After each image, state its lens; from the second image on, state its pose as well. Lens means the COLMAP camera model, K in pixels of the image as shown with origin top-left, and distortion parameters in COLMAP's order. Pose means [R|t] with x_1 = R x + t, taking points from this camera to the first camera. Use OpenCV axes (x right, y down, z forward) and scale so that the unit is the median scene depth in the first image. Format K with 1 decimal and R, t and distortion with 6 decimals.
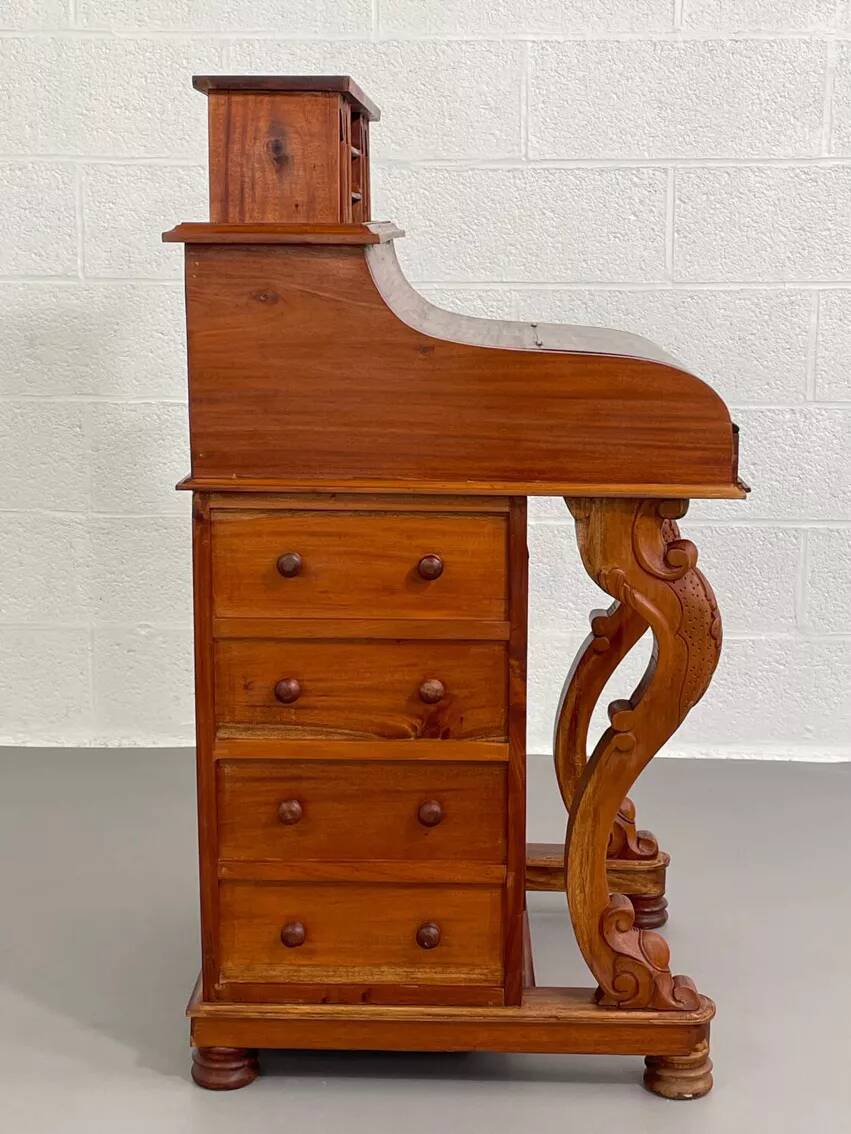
lens RADIAL K [[2104.9, 0, 434.6], [0, 2104.9, 590.5], [0, 0, 1]] dist [0.183128, -0.606214]
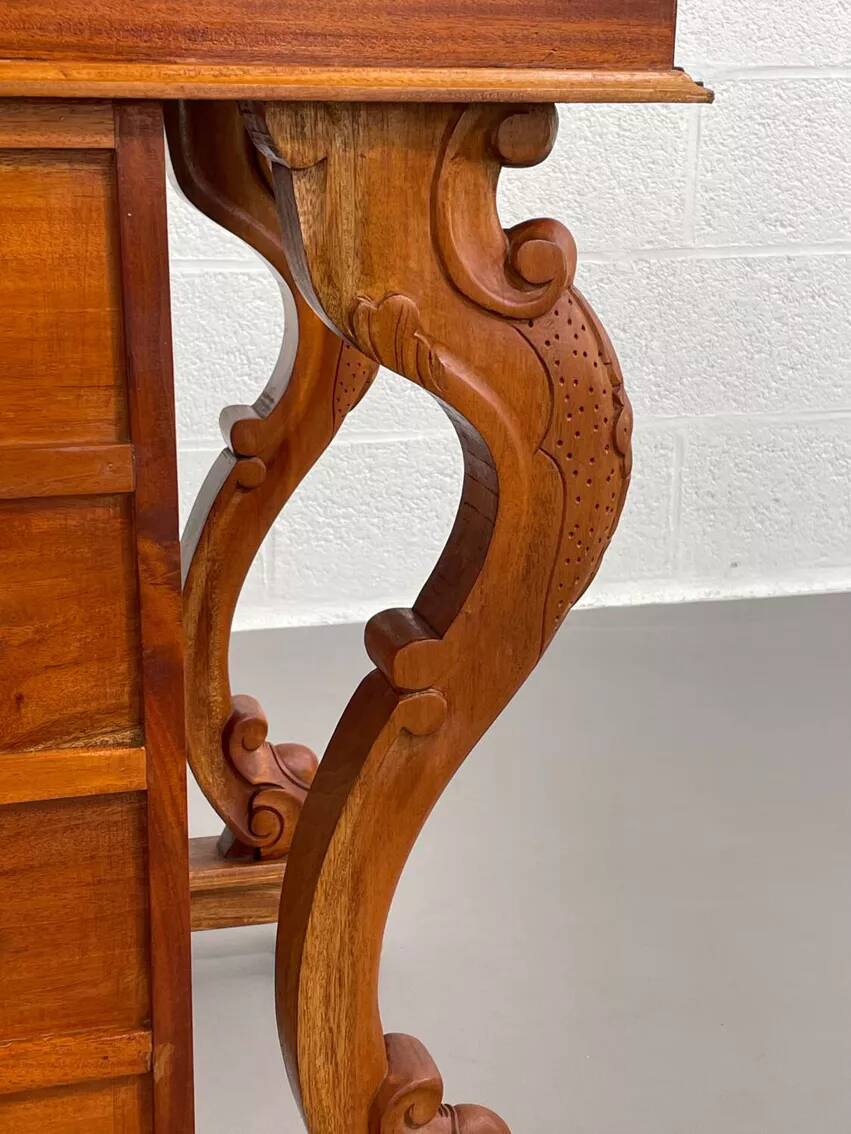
lens RADIAL K [[1815.2, 0, 444.9], [0, 1815.2, 549.3], [0, 0, 1]] dist [0.139269, -0.251523]
pose [[0.954140, -0.077125, 0.289255, -0.007708], [0.051745, 0.994189, 0.094398, 0.005194], [-0.294855, -0.075101, 0.952586, 0.636588]]
